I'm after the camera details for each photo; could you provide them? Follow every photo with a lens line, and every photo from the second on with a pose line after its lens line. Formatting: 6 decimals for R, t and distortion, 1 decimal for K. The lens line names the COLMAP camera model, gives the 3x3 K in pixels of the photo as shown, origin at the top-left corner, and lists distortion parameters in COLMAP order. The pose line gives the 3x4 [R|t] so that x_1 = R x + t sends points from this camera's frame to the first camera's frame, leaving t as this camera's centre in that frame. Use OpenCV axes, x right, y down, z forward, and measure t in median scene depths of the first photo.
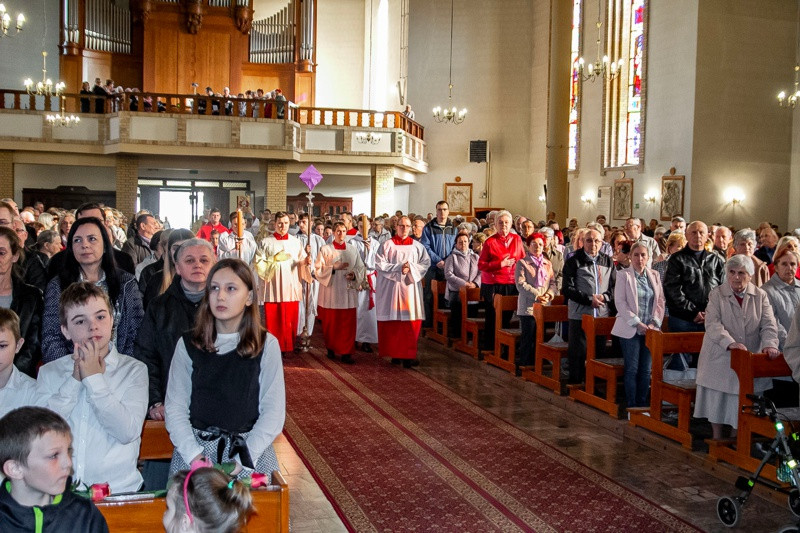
lens RADIAL K [[883.1, 0, 400.0], [0, 883.1, 266.5], [0, 0, 1]] dist [-0.026703, -0.012212]
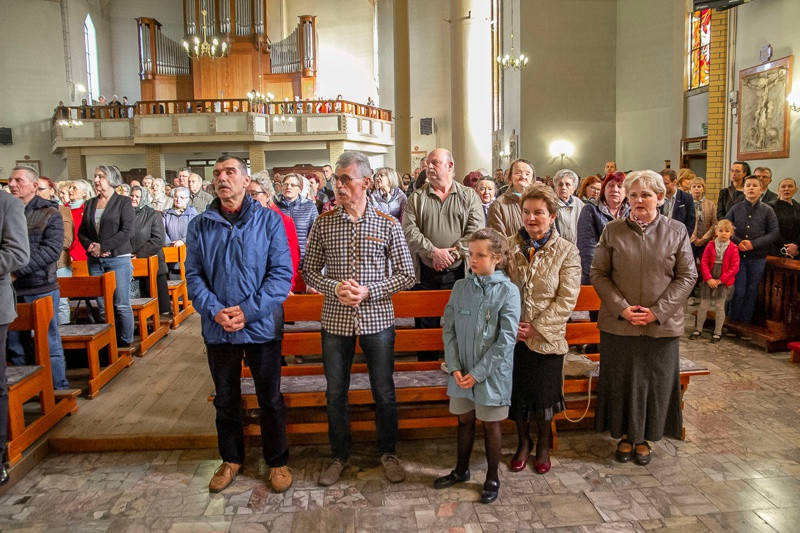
lens RADIAL K [[622.8, 0, 400.0], [0, 622.8, 266.5], [0, 0, 1]] dist [-0.140377, 0.108598]
pose [[0.972393, -0.007543, -0.233226, 0.316778], [0.025509, 0.996924, 0.074111, 0.009479], [0.231949, -0.078015, 0.969594, 0.102915]]
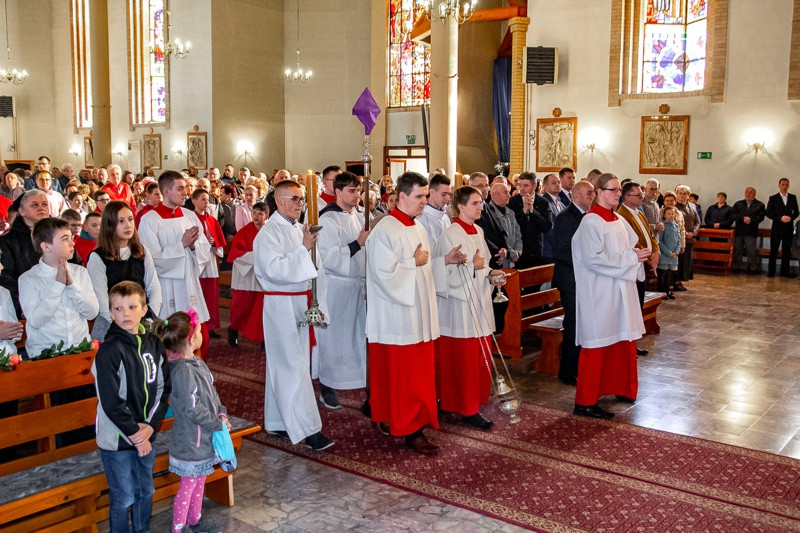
lens RADIAL K [[806.9, 0, 400.0], [0, 806.9, 266.5], [0, 0, 1]] dist [-0.072382, 0.028530]
pose [[0.822701, -0.081716, 0.562571, -0.083534], [0.042464, 0.995684, 0.082528, 0.001425], [-0.566887, -0.044007, 0.822620, -0.061660]]
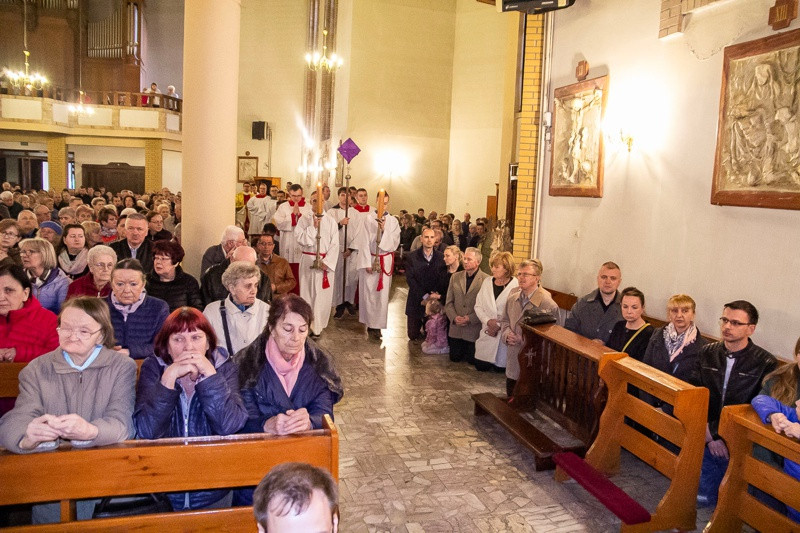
lens RADIAL K [[622.8, 0, 400.0], [0, 622.8, 266.5], [0, 0, 1]] dist [-0.140377, 0.108598]
pose [[0.999658, 0.024873, -0.008027, 0.353470], [-0.024317, 0.997709, 0.063129, -0.002608], [0.009578, -0.062912, 0.997973, 0.182541]]
